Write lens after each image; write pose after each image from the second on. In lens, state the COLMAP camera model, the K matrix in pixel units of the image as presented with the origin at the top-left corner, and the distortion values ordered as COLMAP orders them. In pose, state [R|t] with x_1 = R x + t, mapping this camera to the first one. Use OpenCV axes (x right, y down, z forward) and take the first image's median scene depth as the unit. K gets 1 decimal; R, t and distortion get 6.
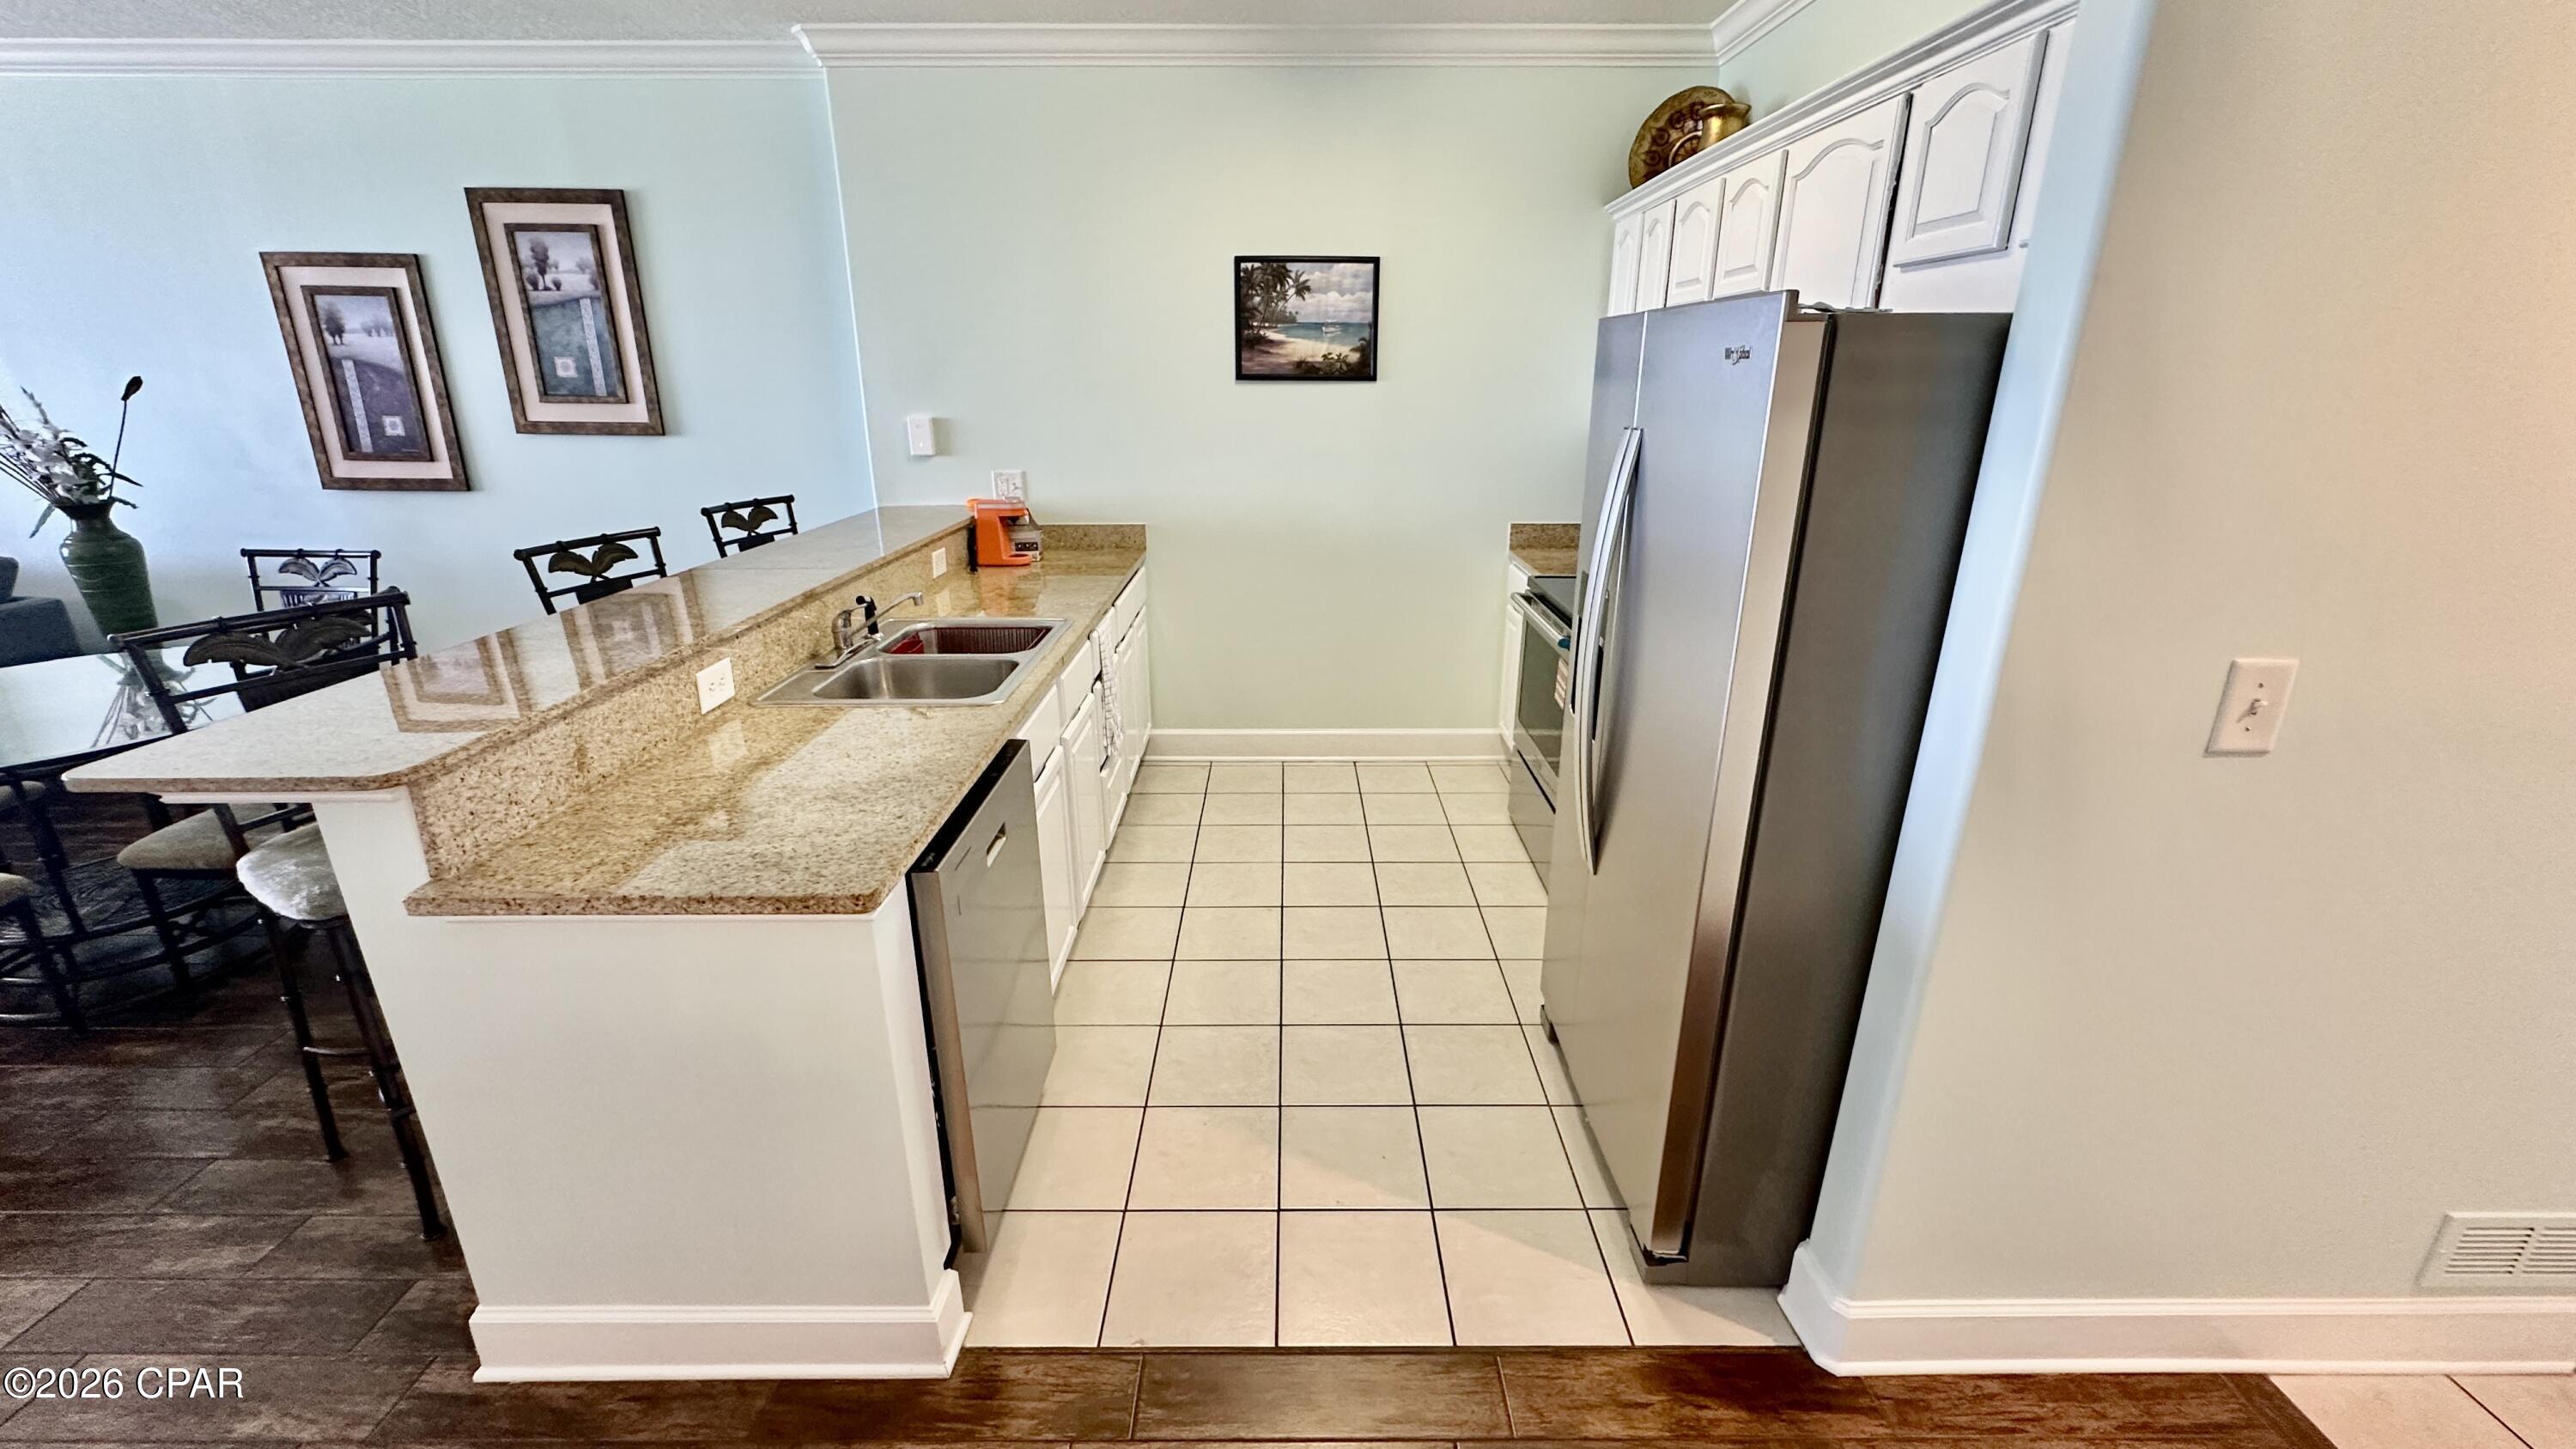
lens RADIAL K [[1031.1, 0, 1288.1], [0, 1031.1, 722.3], [0, 0, 1]] dist [-0.004223, 0.000808]
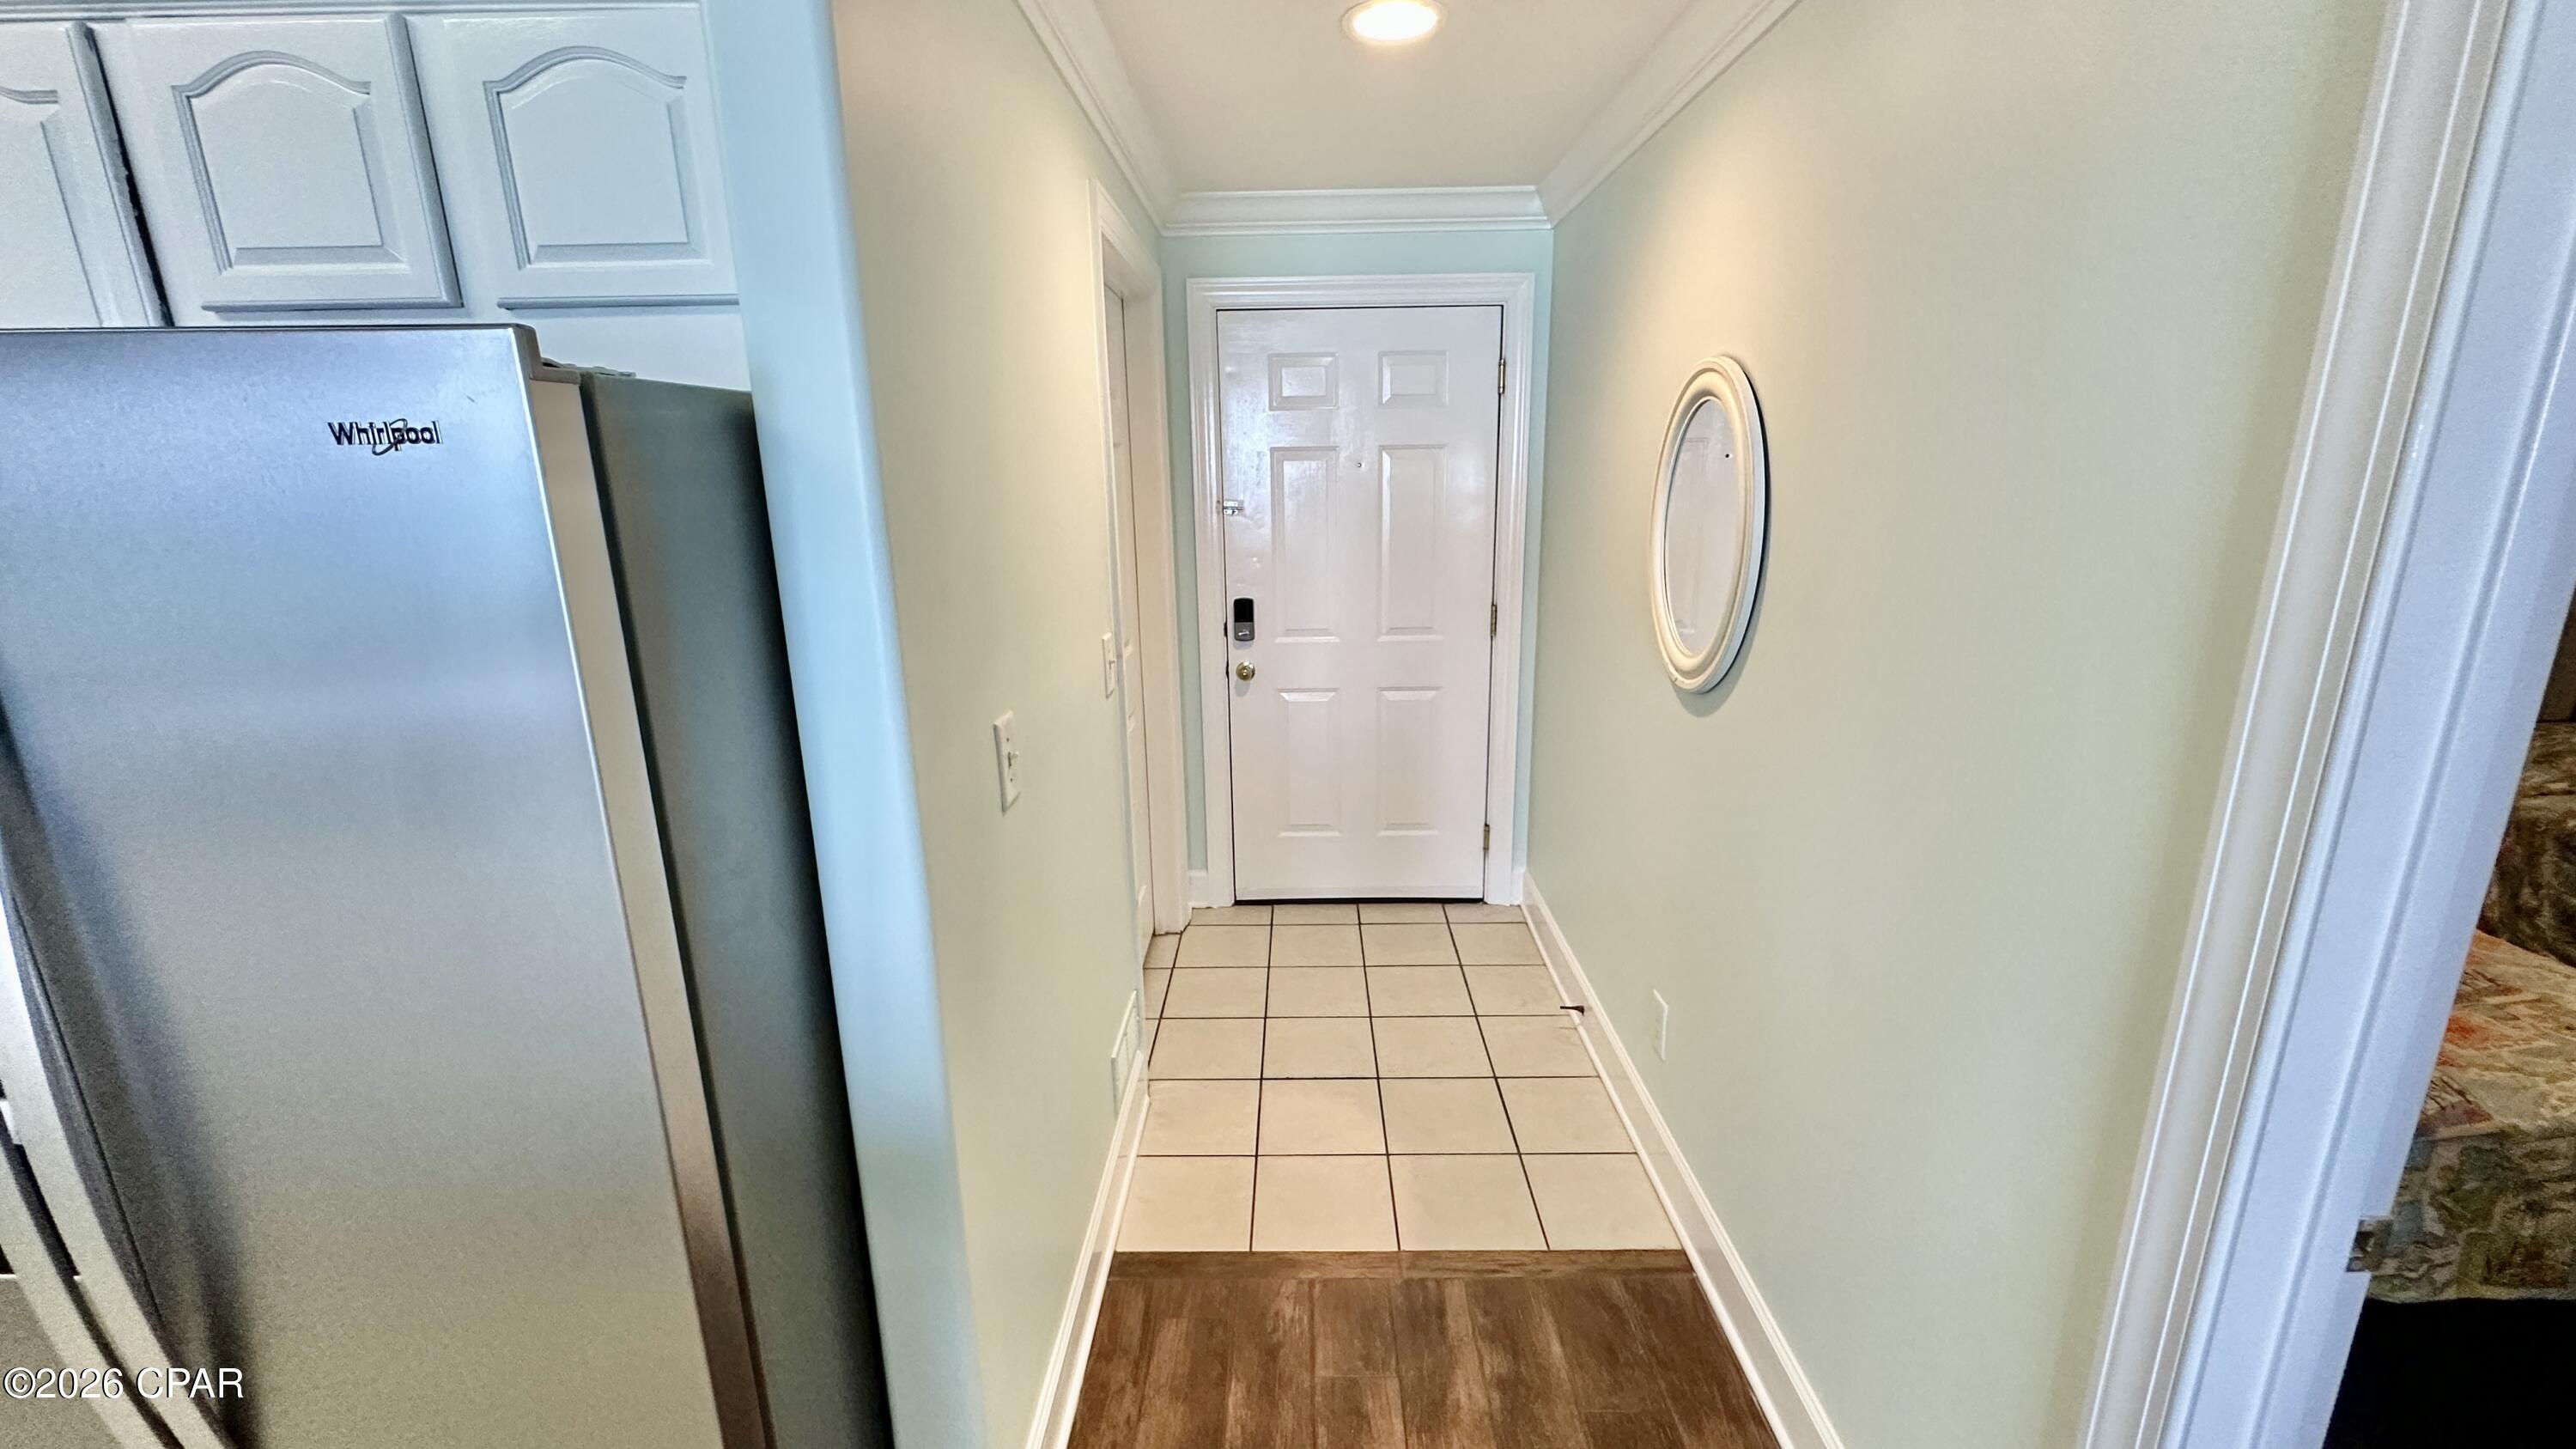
lens RADIAL K [[1031.1, 0, 1290.9], [0, 1031.1, 726.4], [0, 0, 1]] dist [-0.004223, 0.000808]
pose [[0.013720, -0.249230, 0.968347, -0.038743], [0.335309, 0.913510, 0.230366, -0.068689], [-0.942008, 0.321535, 0.096102, 0.206549]]
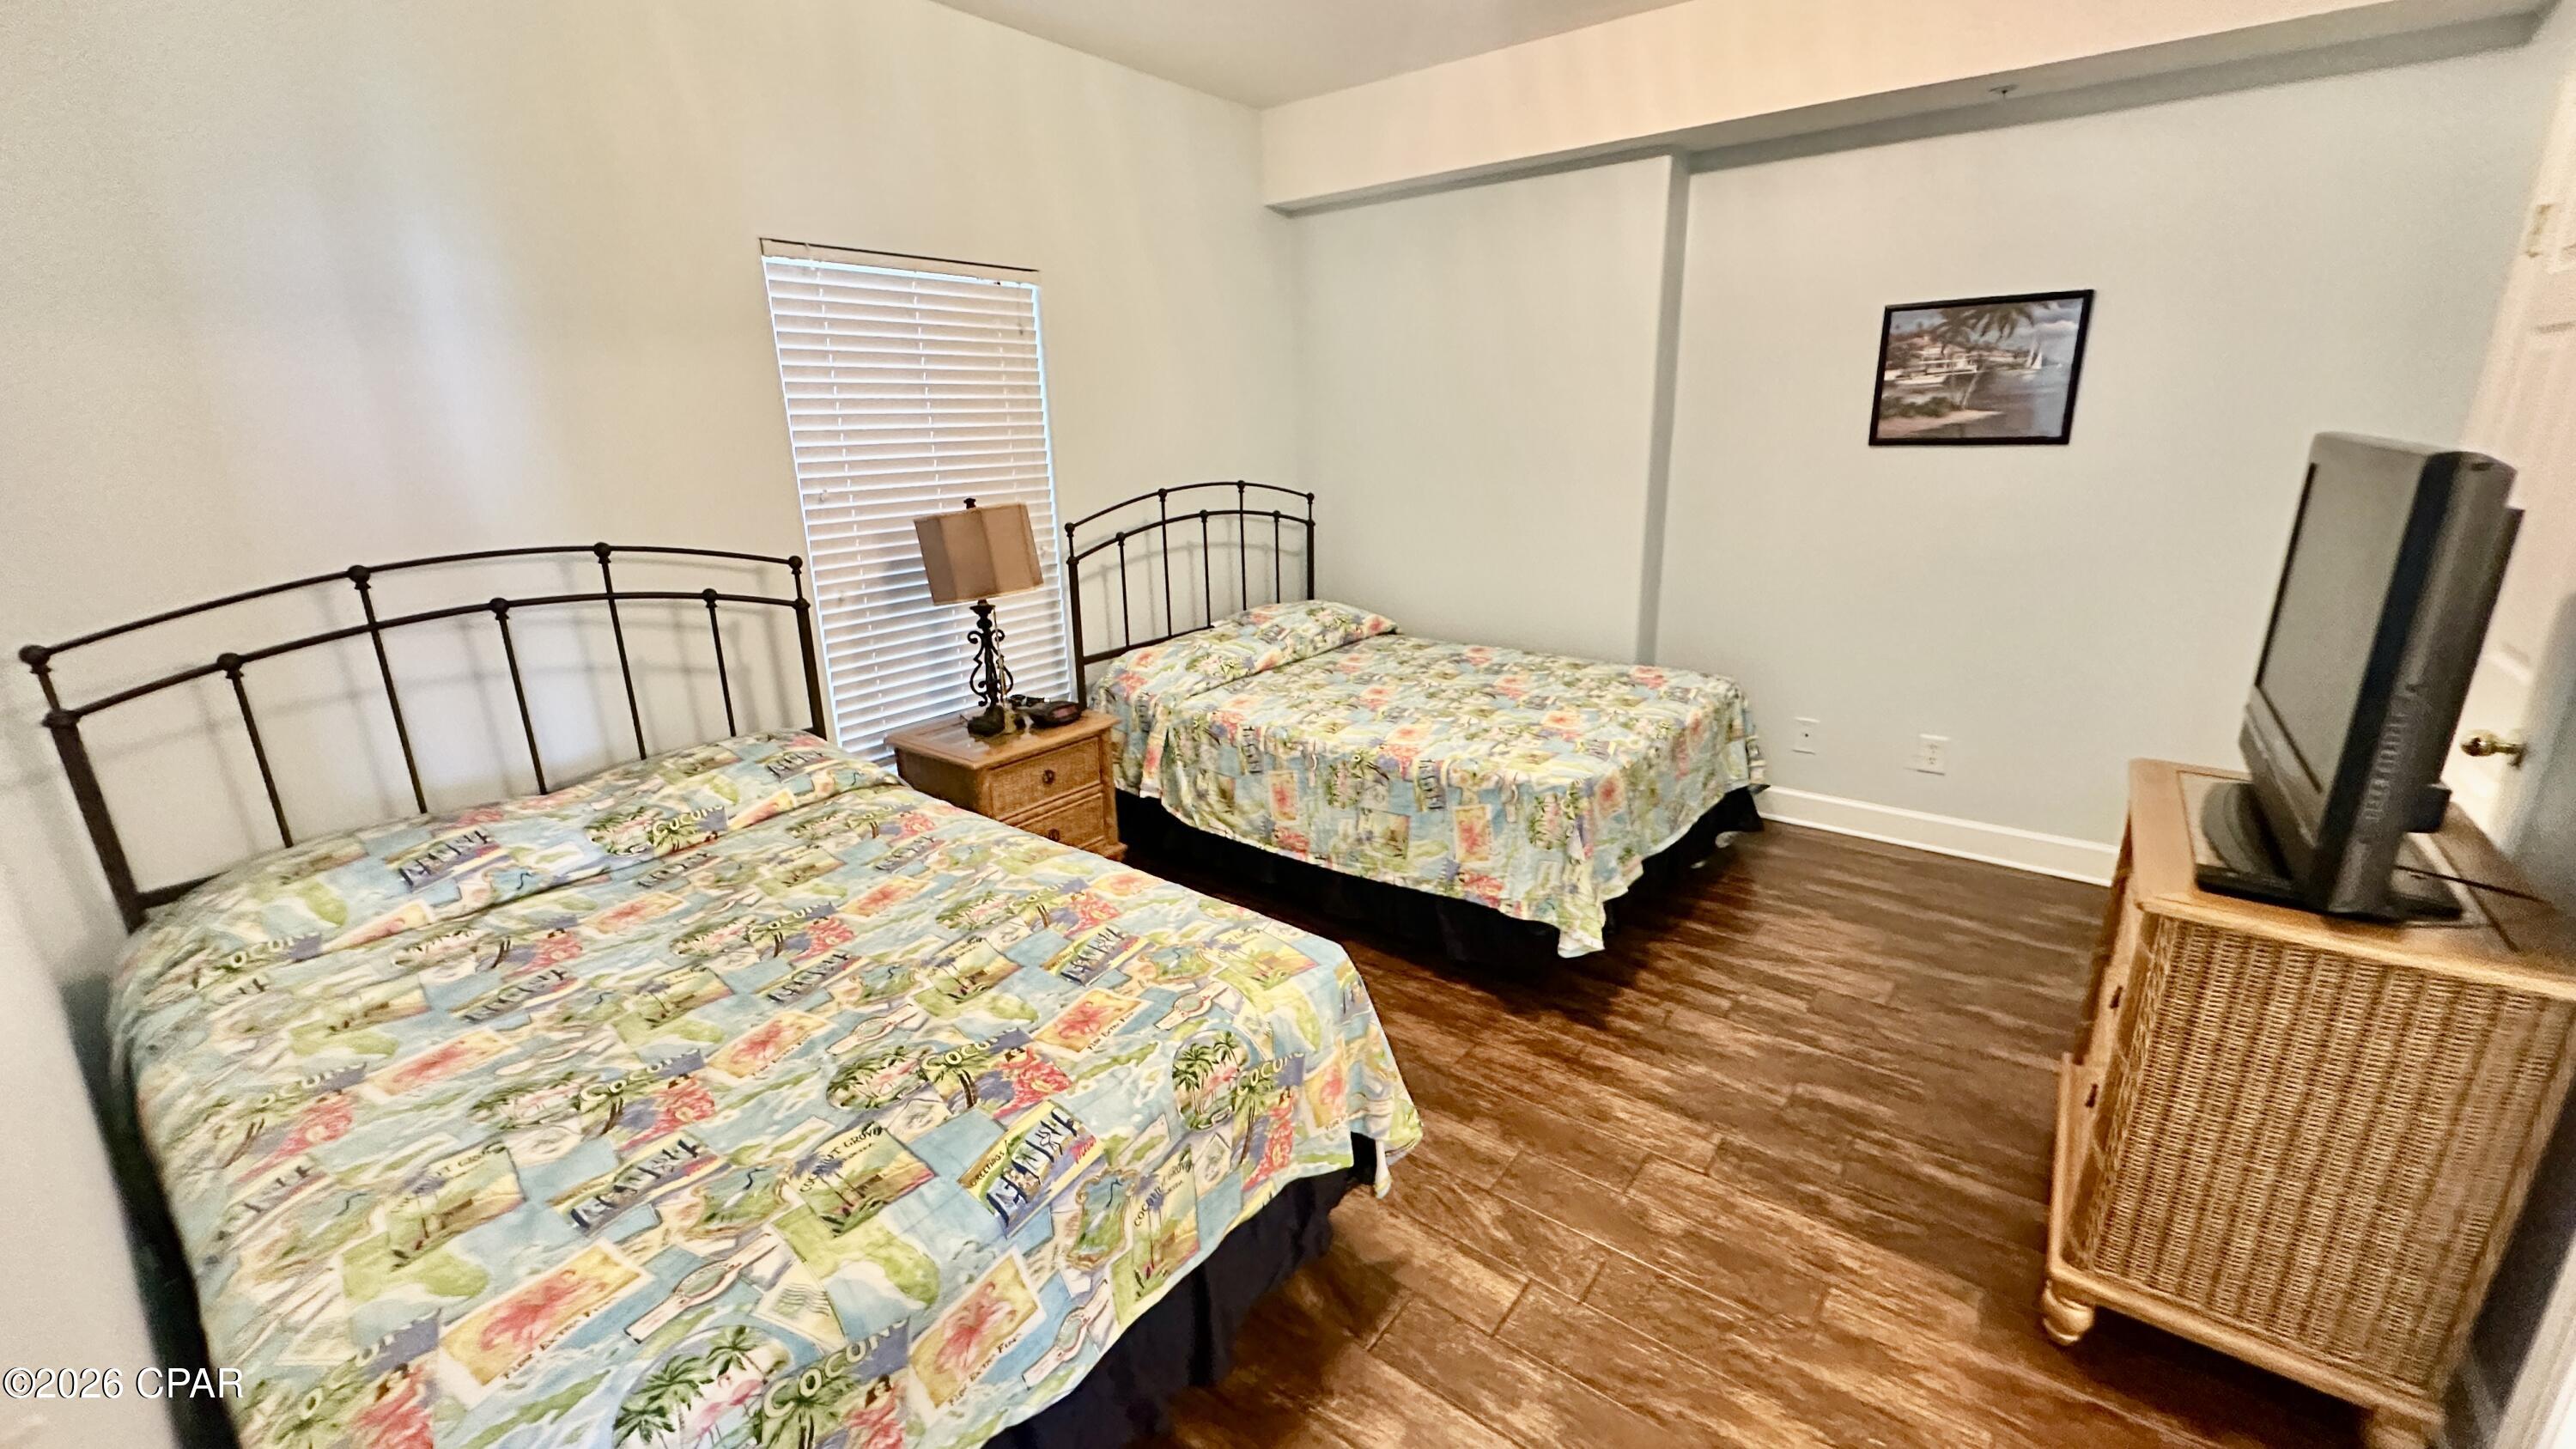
lens RADIAL K [[1031.1, 0, 1292.4], [0, 1031.1, 737.1], [0, 0, 1]] dist [-0.004223, 0.000808]
pose [[-0.790770, -0.163925, 0.589755, 0.067508], [0.216167, 0.826609, 0.519606, 0.026143], [-0.572673, 0.538374, -0.618222, -0.024941]]
